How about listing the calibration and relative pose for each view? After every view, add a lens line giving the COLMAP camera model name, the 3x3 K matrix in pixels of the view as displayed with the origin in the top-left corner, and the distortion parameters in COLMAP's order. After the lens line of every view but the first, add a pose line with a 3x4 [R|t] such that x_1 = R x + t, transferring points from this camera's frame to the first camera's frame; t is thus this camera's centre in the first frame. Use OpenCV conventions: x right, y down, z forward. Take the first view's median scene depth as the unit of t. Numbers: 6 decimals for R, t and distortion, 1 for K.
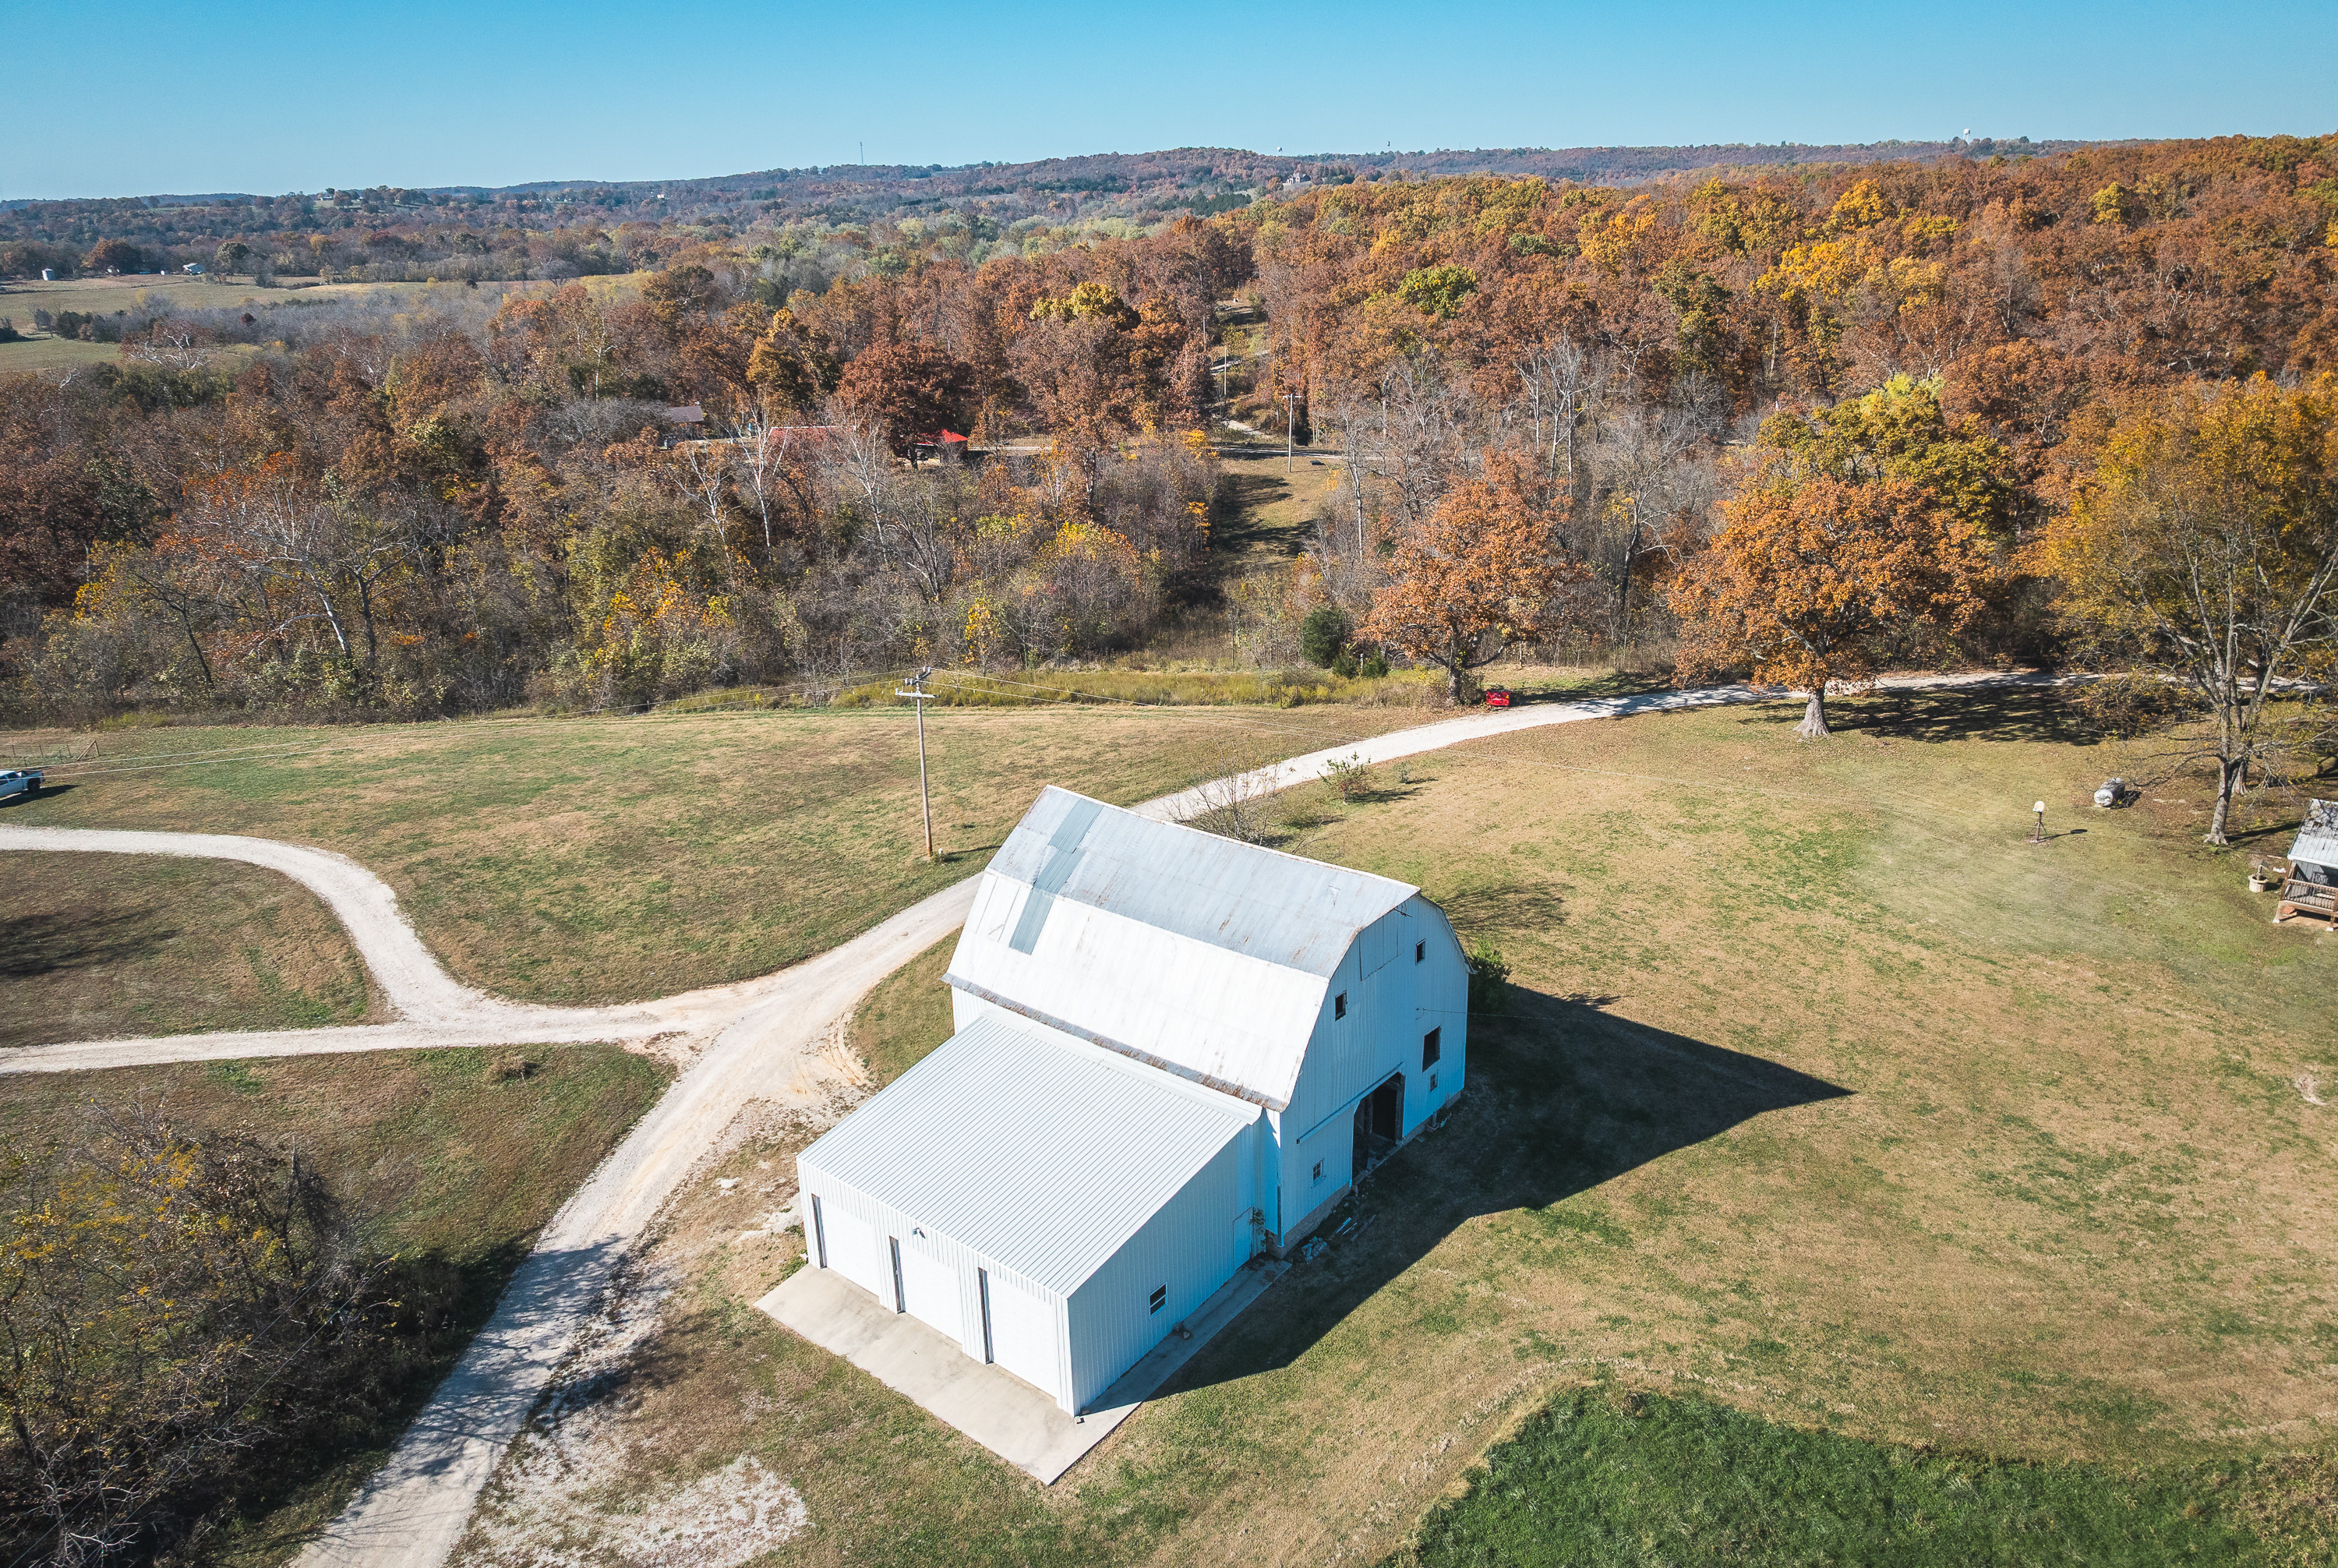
lens RADIAL K [[1665.1, 0, 1169.5], [0, 1665.1, 755.0], [0, 0, 1]] dist [-0.045028, 0.007023]
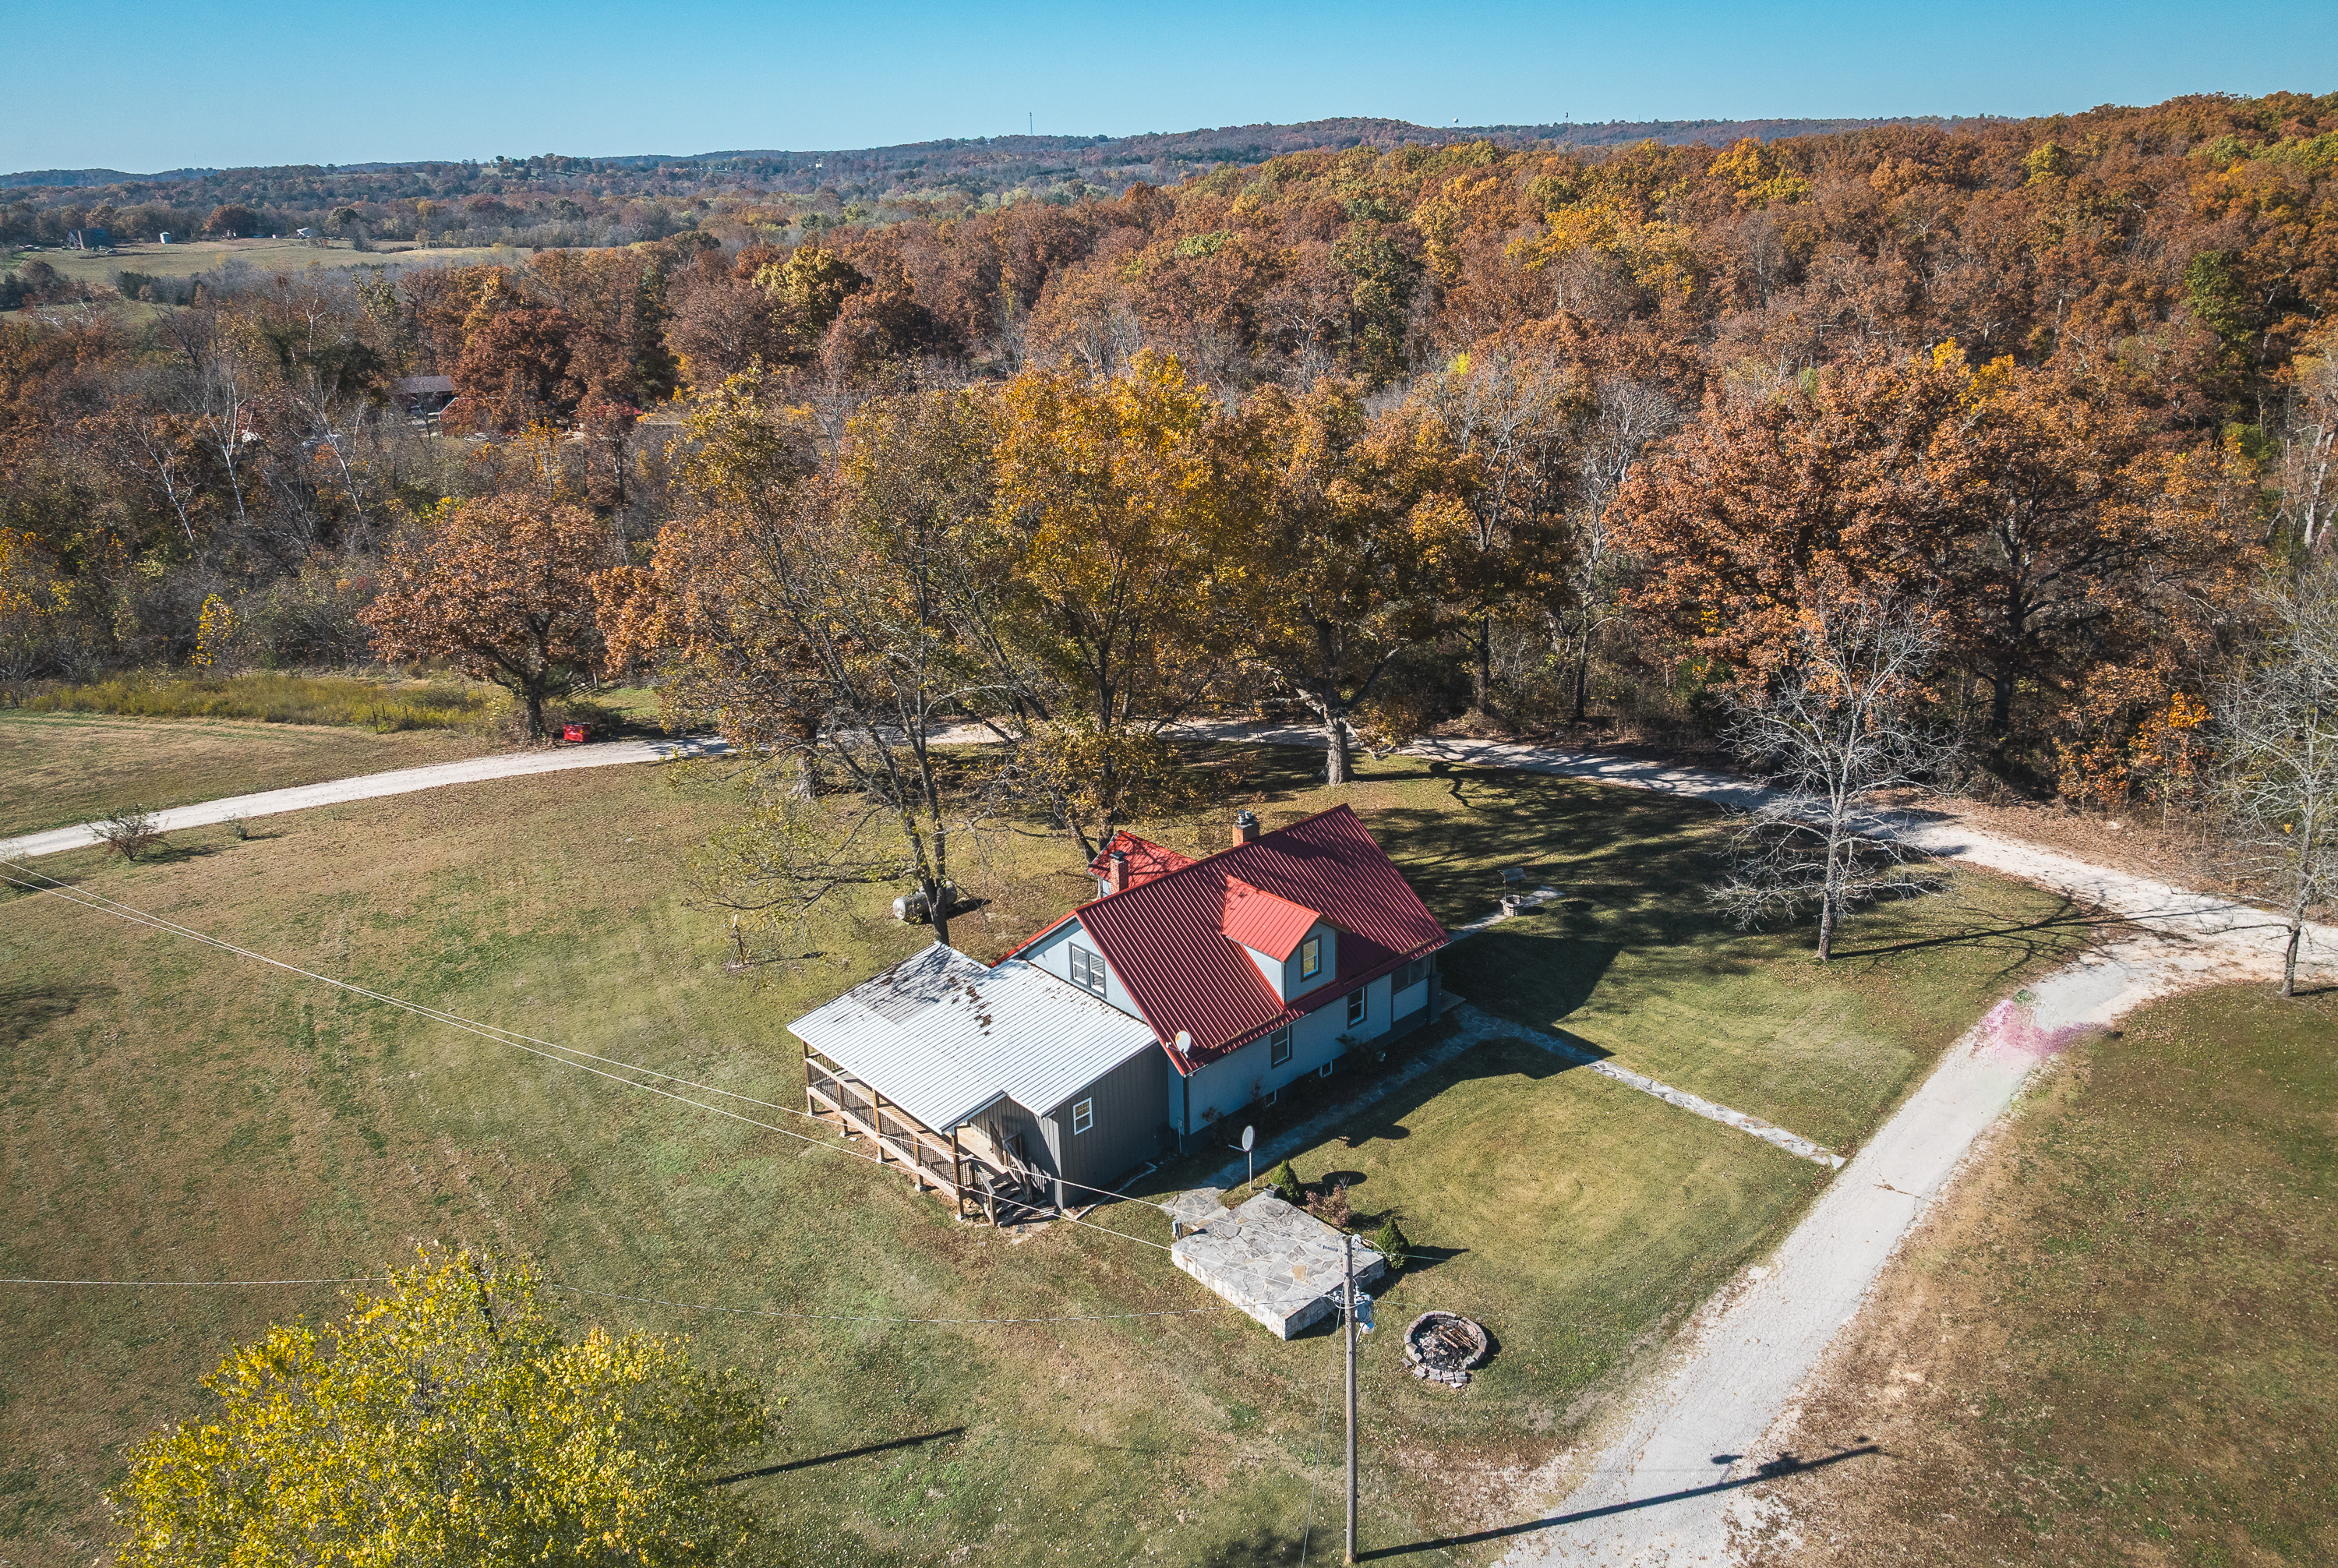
lens RADIAL K [[1647.9, 0, 1169.0], [0, 1647.9, 784.0], [0, 0, 1]] dist [-0.042823, -0.001296]
pose [[0.992994, 0.043808, -0.109744, 0.598271], [-0.040060, 0.998544, 0.036132, -0.050926], [0.111167, -0.031483, 0.993303, 0.202812]]
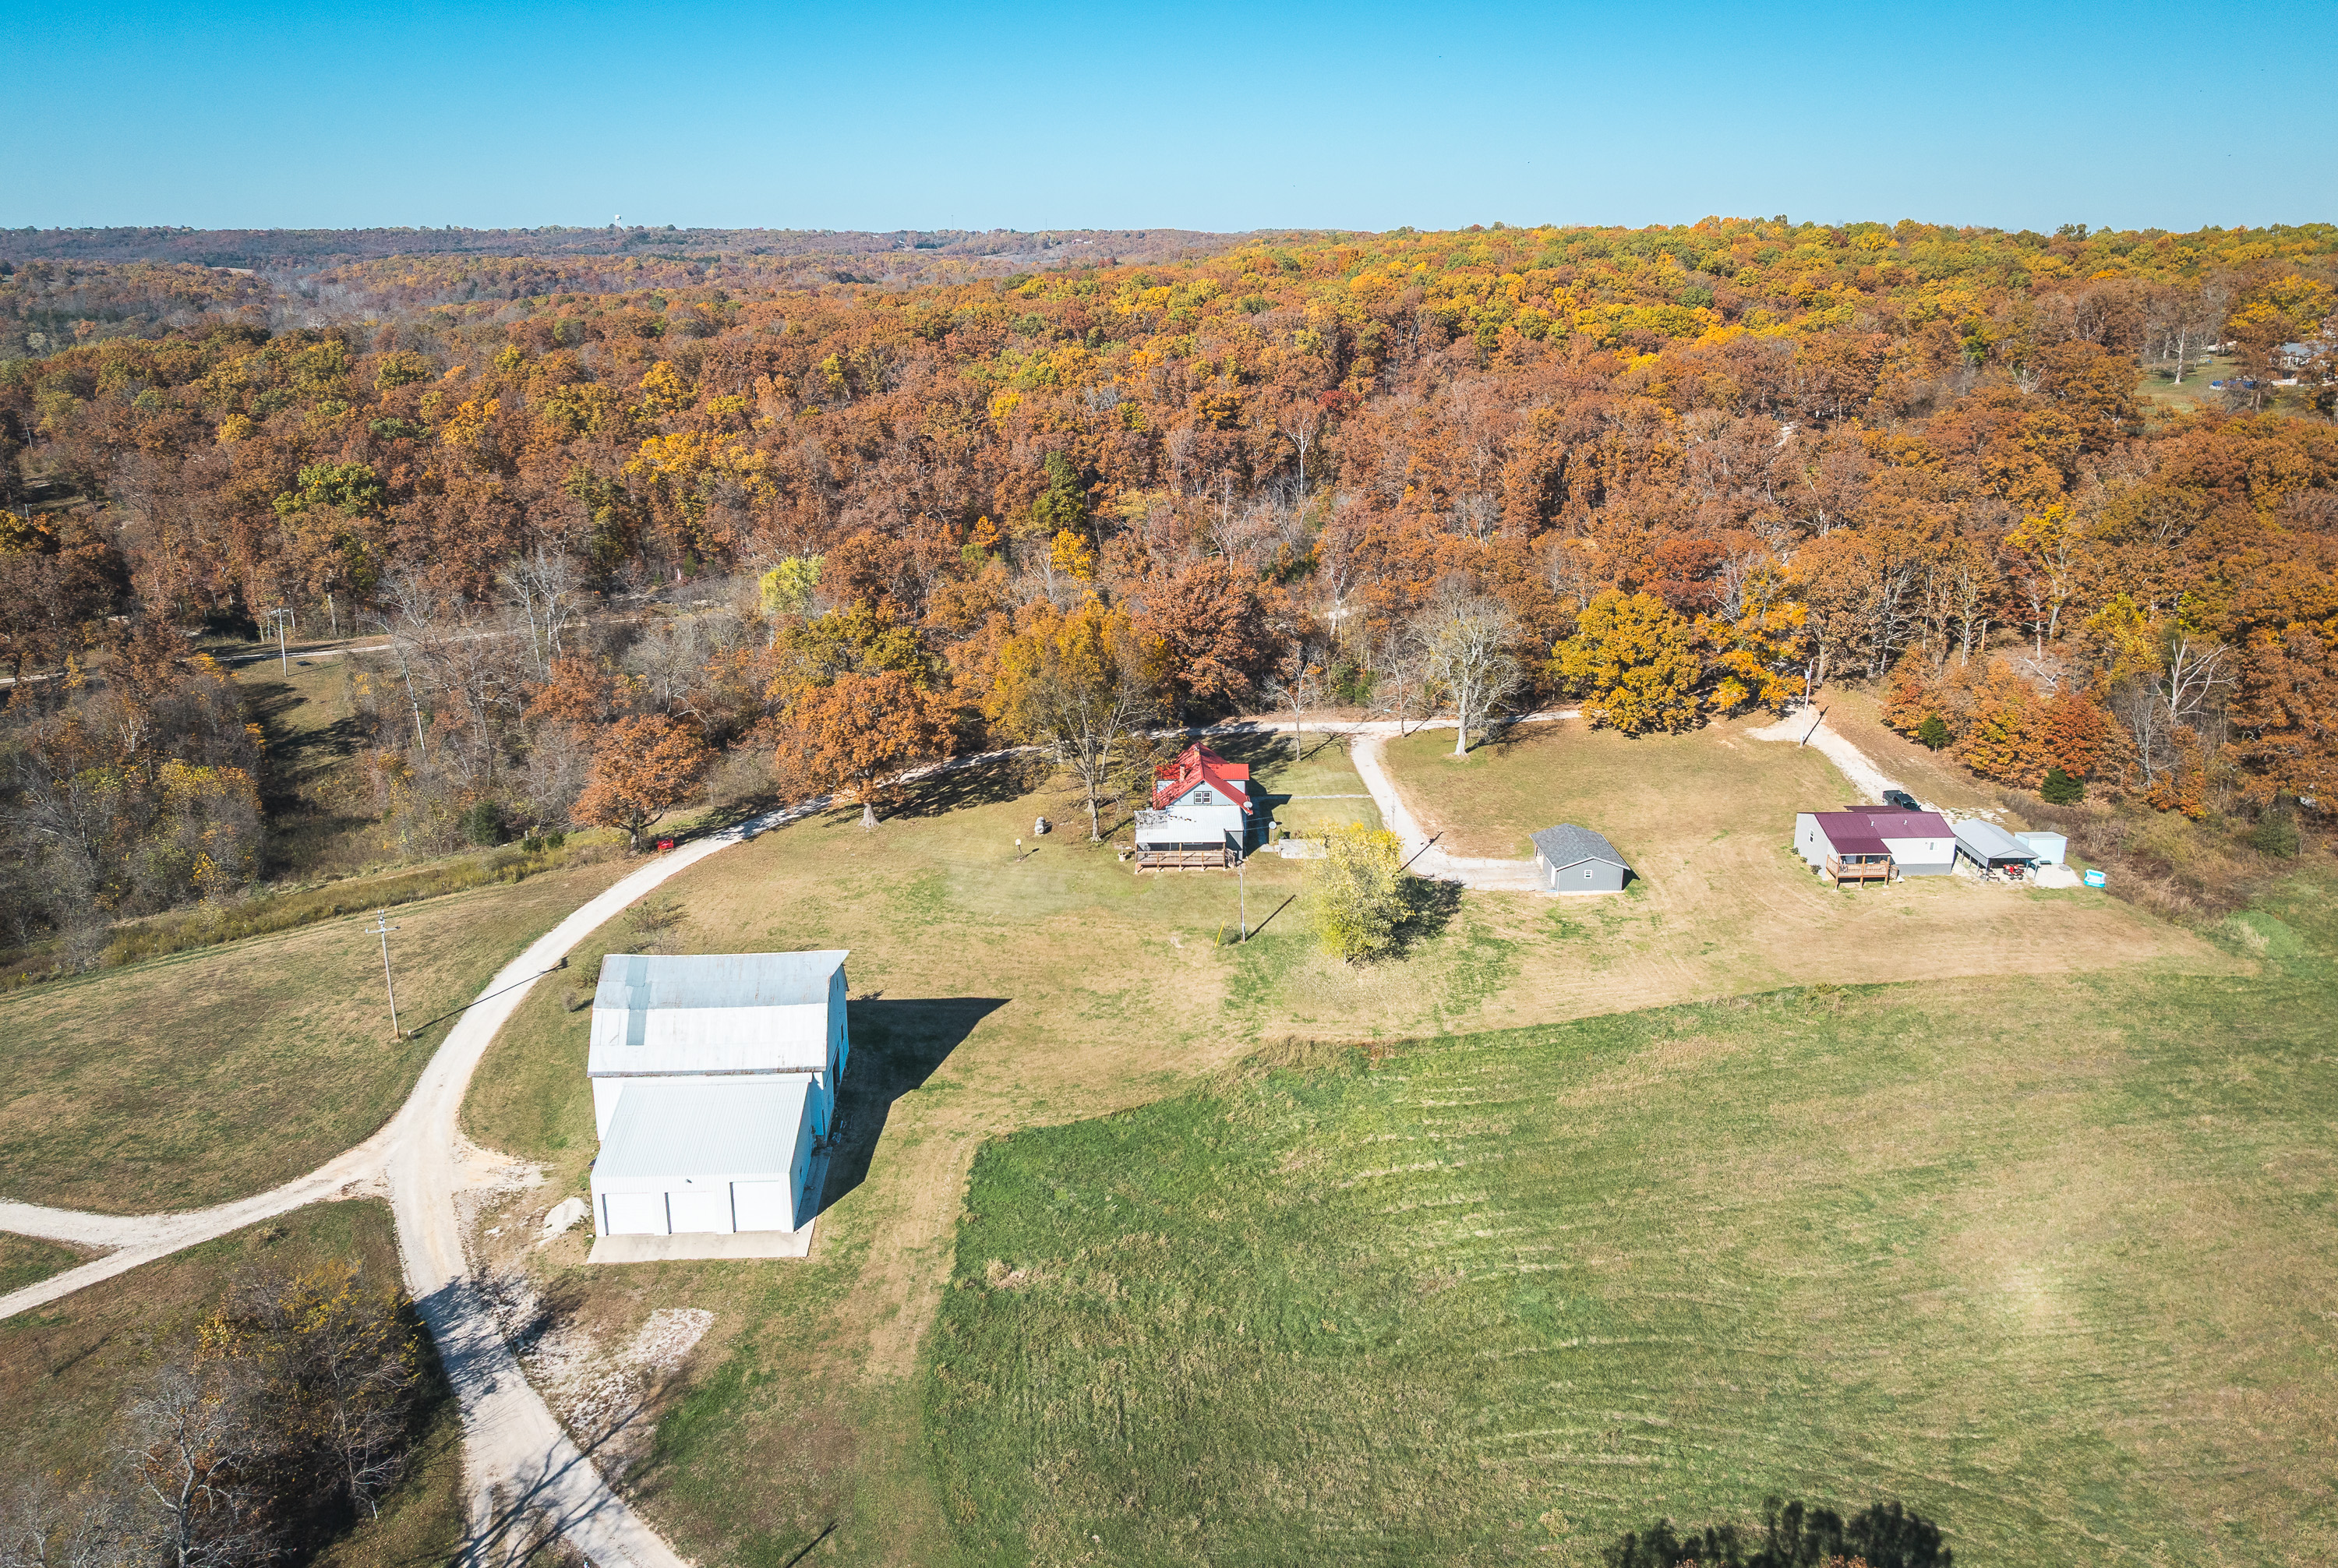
lens RADIAL K [[1647.9, 0, 1169.0], [0, 1647.9, 784.0], [0, 0, 1]] dist [-0.042823, -0.001296]
pose [[0.734305, -0.189186, 0.651924, -0.432011], [0.200389, 0.977992, 0.058098, -0.083220], [-0.648568, 0.087976, 0.756055, -0.424700]]
